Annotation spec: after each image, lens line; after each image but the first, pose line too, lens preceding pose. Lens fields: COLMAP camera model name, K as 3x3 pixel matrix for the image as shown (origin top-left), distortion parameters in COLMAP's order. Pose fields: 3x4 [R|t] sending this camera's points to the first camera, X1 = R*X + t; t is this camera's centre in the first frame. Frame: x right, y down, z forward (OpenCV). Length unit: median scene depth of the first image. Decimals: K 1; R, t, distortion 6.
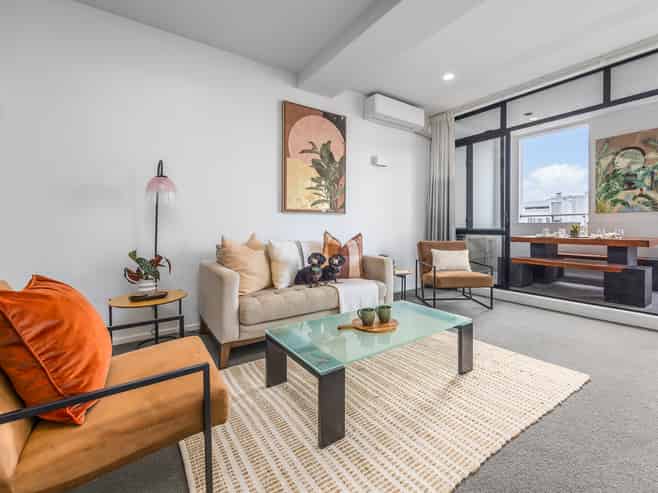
lens RADIAL K [[286.9, 0, 358.1], [0, 286.9, 228.8], [0, 0, 1]] dist [-0.003503, -0.001149]
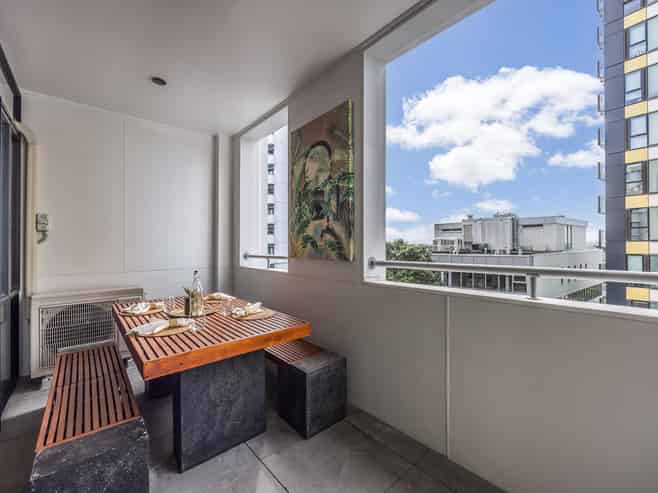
lens RADIAL K [[286.9, 0, 324.4], [0, 286.9, 246.8], [0, 0, 1]] dist [-0.003503, -0.001149]
pose [[0.996675, -0.004311, 0.081360, 1.005122], [0.005096, 0.999942, -0.009444, -0.085322], [-0.081314, 0.009827, 0.996640, 0.489761]]
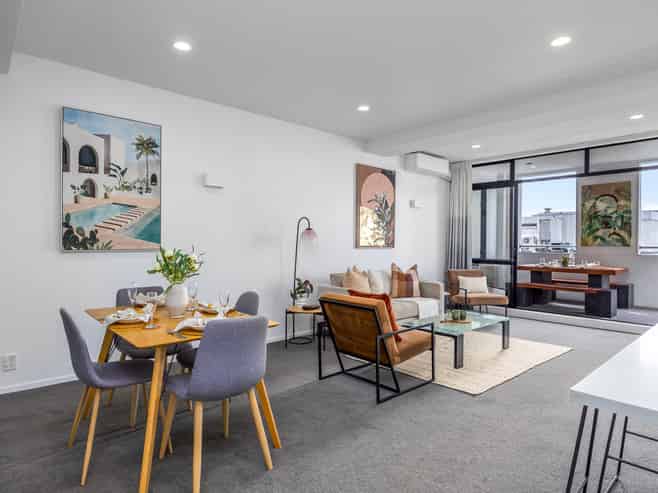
lens RADIAL K [[372.0, 0, 328.5], [0, 372.0, 244.7], [0, 0, 1]] dist [-0.017768, -0.000313]
pose [[0.996814, 0.009728, 0.079165, -0.423474], [-0.009453, 0.999948, -0.003848, -0.052518], [-0.079199, 0.003087, 0.996854, -0.555993]]
